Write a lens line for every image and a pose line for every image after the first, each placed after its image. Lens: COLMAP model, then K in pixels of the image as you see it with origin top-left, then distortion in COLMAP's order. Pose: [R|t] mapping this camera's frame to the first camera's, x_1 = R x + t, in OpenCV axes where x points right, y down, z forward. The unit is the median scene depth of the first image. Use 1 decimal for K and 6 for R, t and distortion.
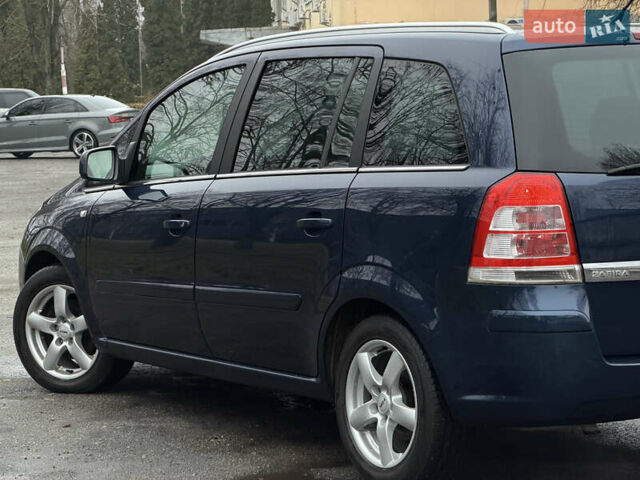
lens RADIAL K [[1917.8, 0, 310.4], [0, 1917.8, 241.3], [0, 0, 1]] dist [0.210287, 0.390650]
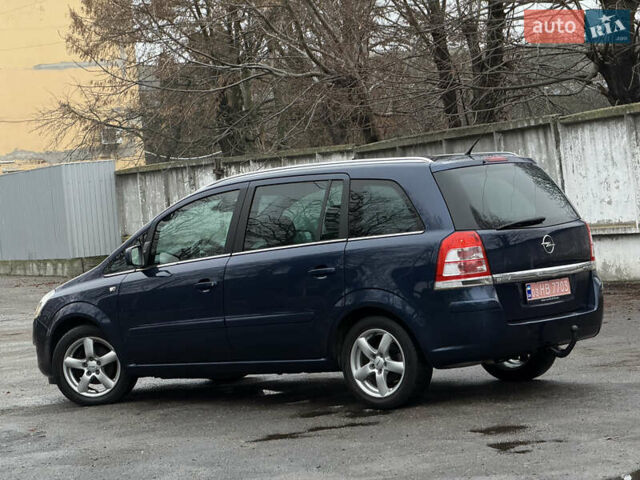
lens RADIAL K [[1917.8, 0, 310.4], [0, 1917.8, 241.3], [0, 0, 1]] dist [0.210287, 0.390650]
pose [[0.945858, -0.067921, 0.317396, -0.574126], [0.089682, 0.994481, -0.054444, 0.059191], [-0.311947, 0.079961, 0.946729, -0.708943]]
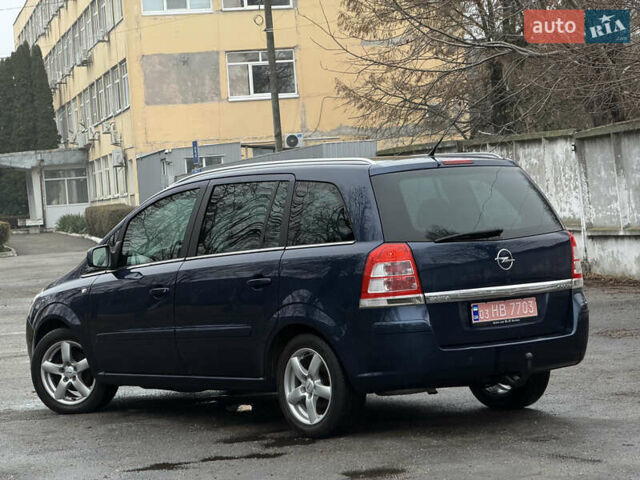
lens RADIAL K [[1917.8, 0, 310.4], [0, 1917.8, 241.3], [0, 0, 1]] dist [0.210287, 0.390650]
pose [[0.991914, -0.046033, 0.118267, -0.144990], [0.052882, 0.997061, -0.055437, 0.048629], [-0.115367, 0.061243, 0.991433, -0.632637]]
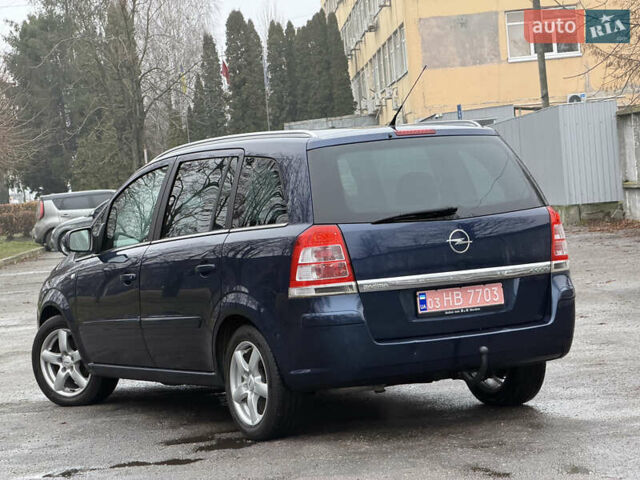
lens RADIAL K [[1917.8, 0, 310.4], [0, 1917.8, 241.3], [0, 0, 1]] dist [0.210287, 0.390650]
pose [[0.996540, -0.059614, -0.057918, 0.170207], [0.056990, 0.997316, -0.045958, 0.042721], [0.060502, 0.042498, 0.997263, -0.489527]]
